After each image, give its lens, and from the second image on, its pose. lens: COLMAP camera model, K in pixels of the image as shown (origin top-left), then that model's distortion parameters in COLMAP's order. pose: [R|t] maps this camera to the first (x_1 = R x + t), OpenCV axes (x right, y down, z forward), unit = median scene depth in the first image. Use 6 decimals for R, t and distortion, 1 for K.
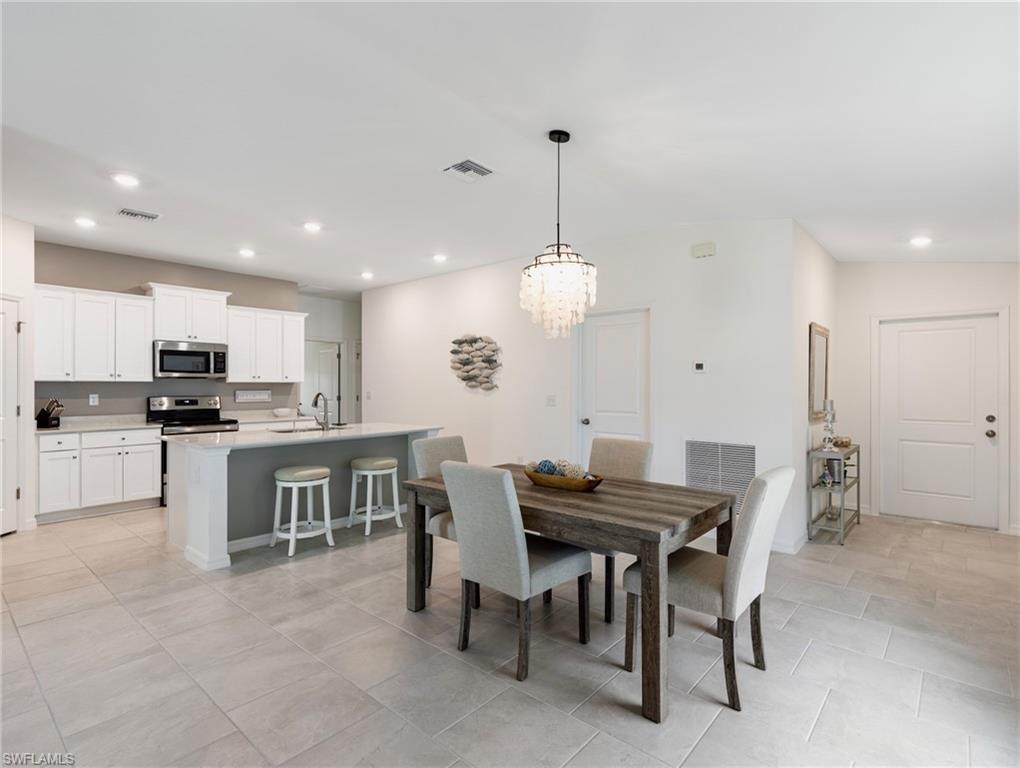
lens RADIAL K [[517.4, 0, 514.3], [0, 517.4, 384.8], [0, 0, 1]] dist [0.008798, -0.000719]
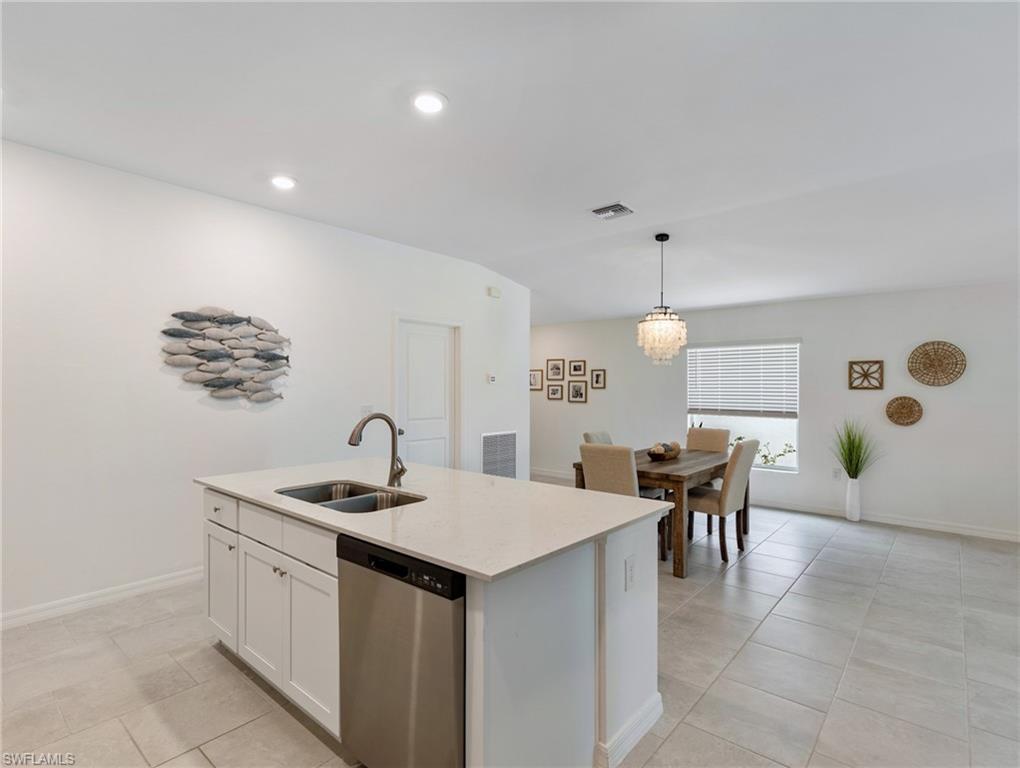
lens RADIAL K [[515.5, 0, 517.1], [0, 515.5, 386.9], [0, 0, 1]] dist [0.003890, -0.000432]
pose [[-0.013757, 0.001310, 0.999905, -0.741730], [-0.002765, 0.999995, -0.001348, -0.009436], [-0.999902, -0.002783, -0.013753, 0.737533]]
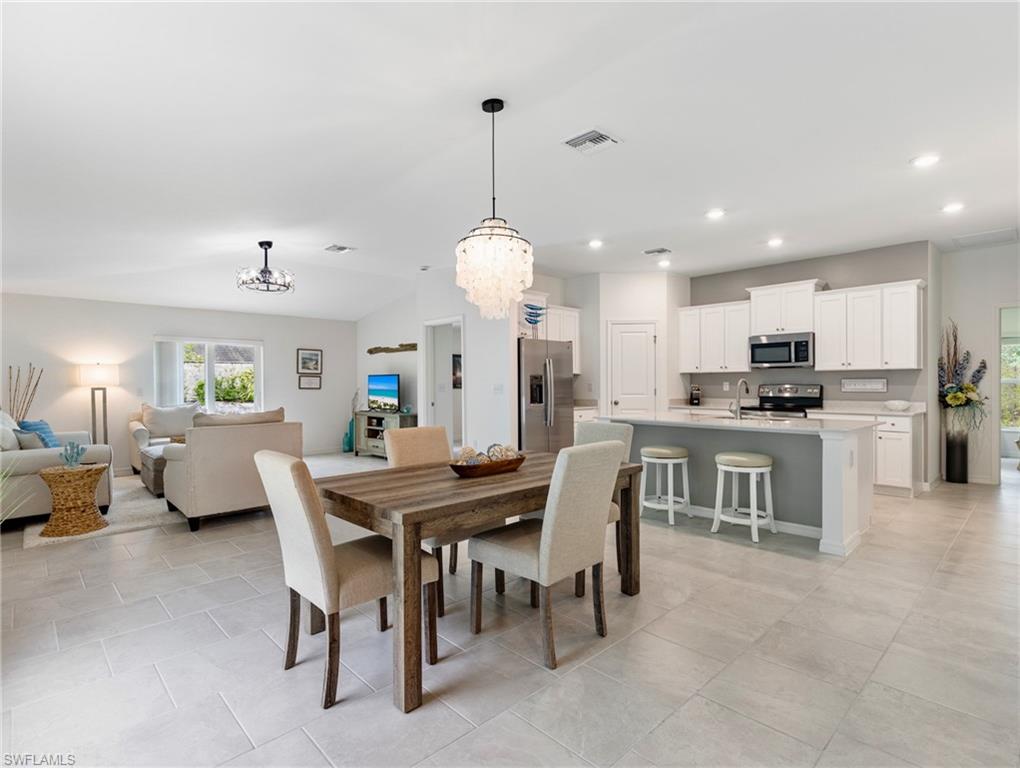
lens RADIAL K [[517.4, 0, 514.3], [0, 517.4, 384.8], [0, 0, 1]] dist [0.008798, -0.000719]
pose [[-0.090513, 0.003676, -0.995888, 0.519630], [0.007494, 0.999967, 0.003010, 0.016004], [0.995867, -0.007191, -0.090538, 0.564024]]
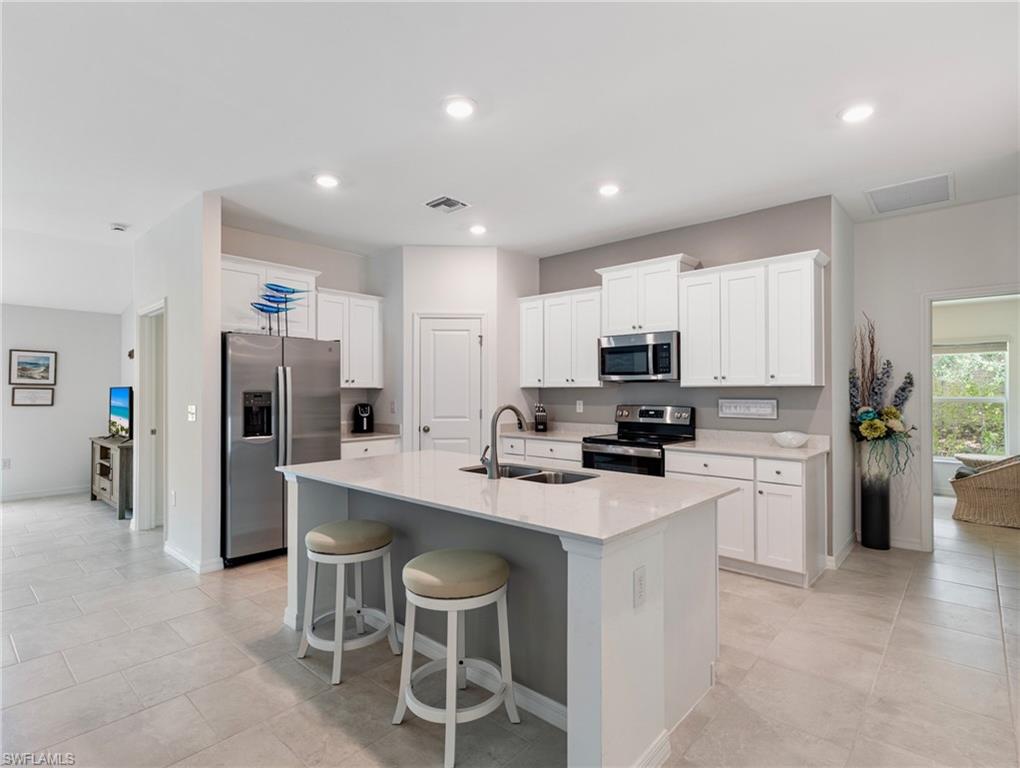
lens RADIAL K [[513.4, 0, 514.1], [0, 513.4, 384.4], [0, 0, 1]] dist [0.011056, -0.000458]
pose [[-0.012796, -0.014464, -0.999814, 0.131230], [0.002579, 0.999892, -0.014498, 0.001506], [0.999915, -0.002764, -0.012758, 0.857394]]
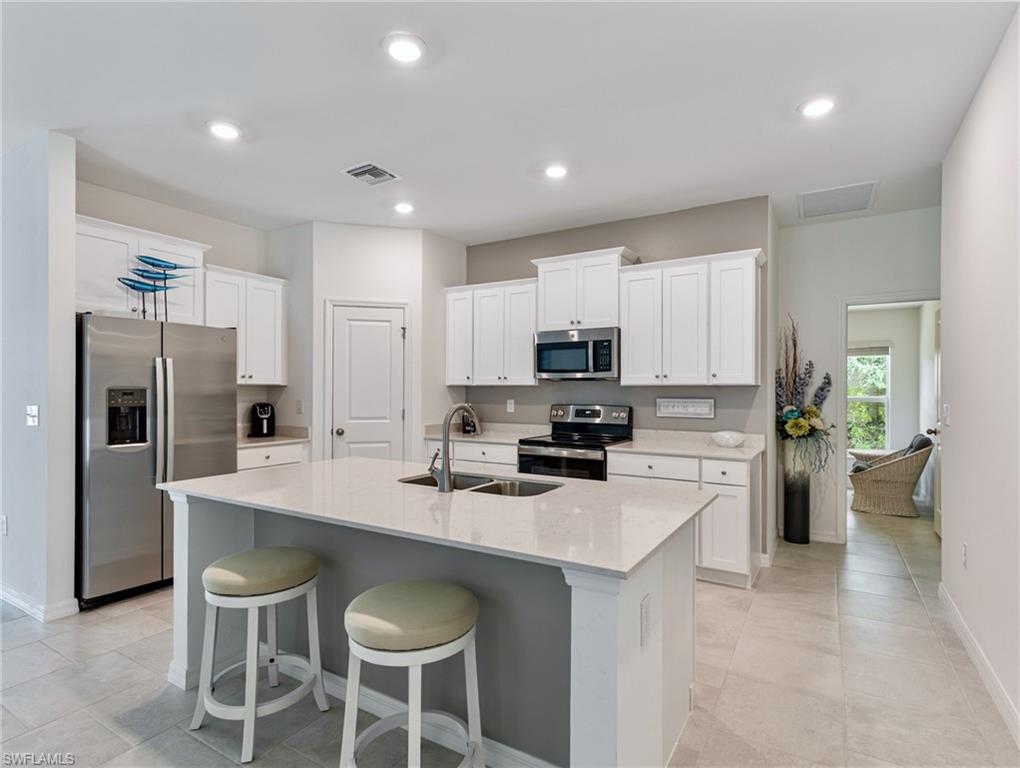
lens RADIAL K [[520.0, 0, 513.8], [0, 520.0, 387.1], [0, 0, 1]] dist [0.010390, -0.000796]
pose [[0.172926, -0.006433, -0.984914, 0.072799], [-0.001476, 0.999976, -0.006790, 0.002160], [0.984934, 0.002628, 0.172912, 0.817871]]
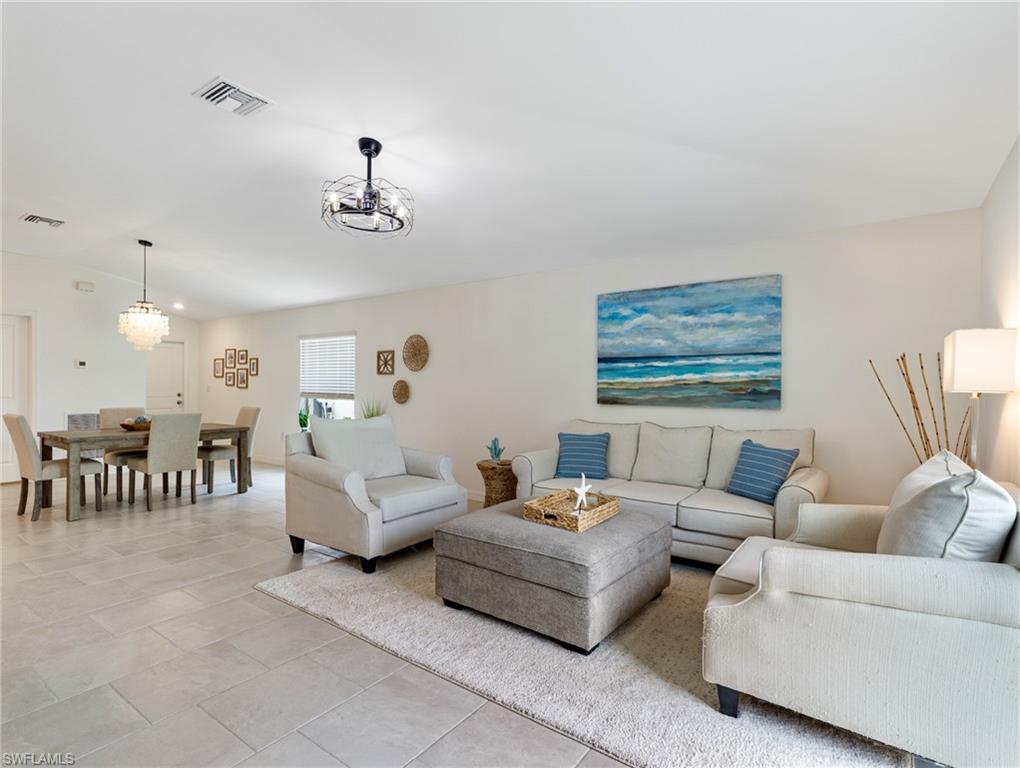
lens RADIAL K [[515.5, 0, 517.1], [0, 515.5, 386.9], [0, 0, 1]] dist [0.003890, -0.000432]
pose [[-0.093985, -0.006185, 0.995554, -0.957562], [-0.008282, 0.999951, 0.005430, 0.010671], [-0.995539, -0.007735, -0.094031, -0.082323]]
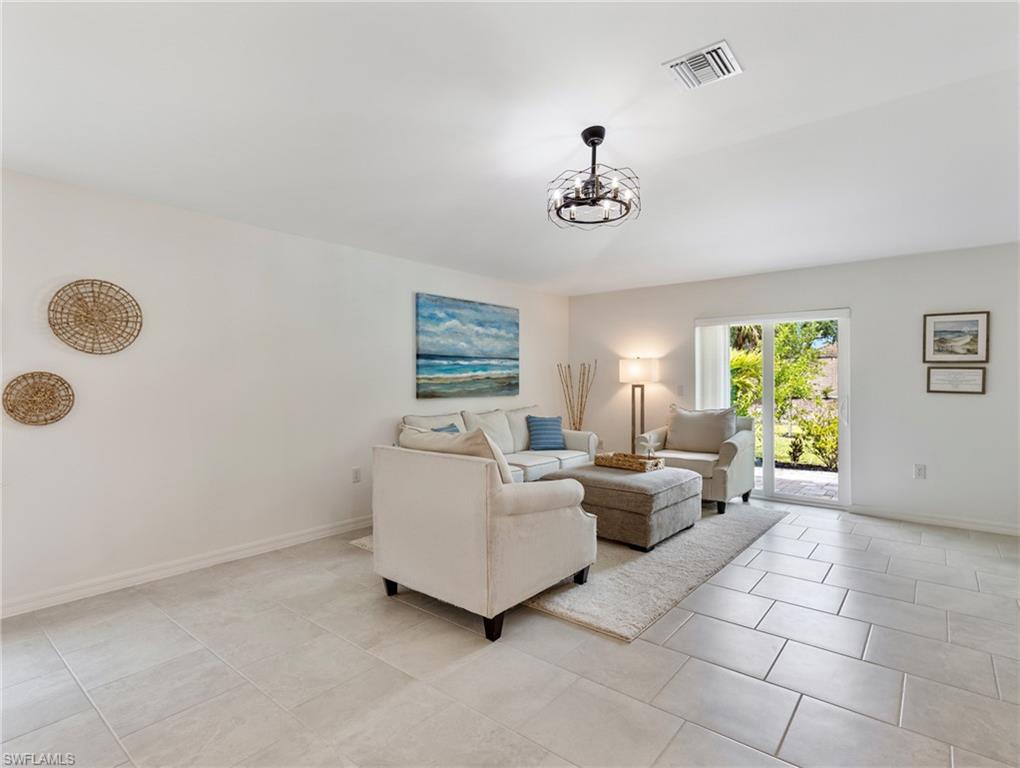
lens RADIAL K [[517.4, 0, 514.3], [0, 517.4, 384.8], [0, 0, 1]] dist [0.008798, -0.000719]
pose [[-0.999512, -0.002024, -0.031171, -0.290041], [-0.002277, 0.999965, 0.008057, 0.011295], [0.031154, 0.008124, -0.999482, 0.560983]]
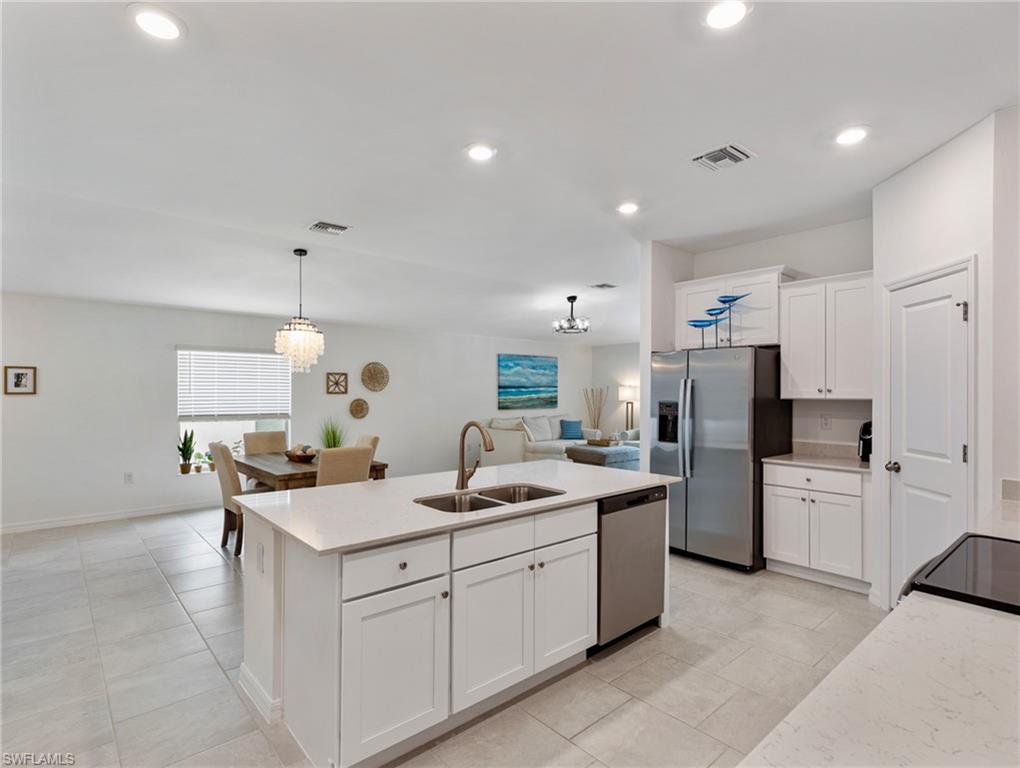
lens RADIAL K [[517.4, 0, 514.3], [0, 517.4, 384.8], [0, 0, 1]] dist [0.008798, -0.000719]
pose [[-0.991741, -0.001194, 0.128254, -0.411946], [-0.002934, 0.999906, -0.013373, -0.014462], [-0.128226, -0.013639, -0.991651, 1.297452]]
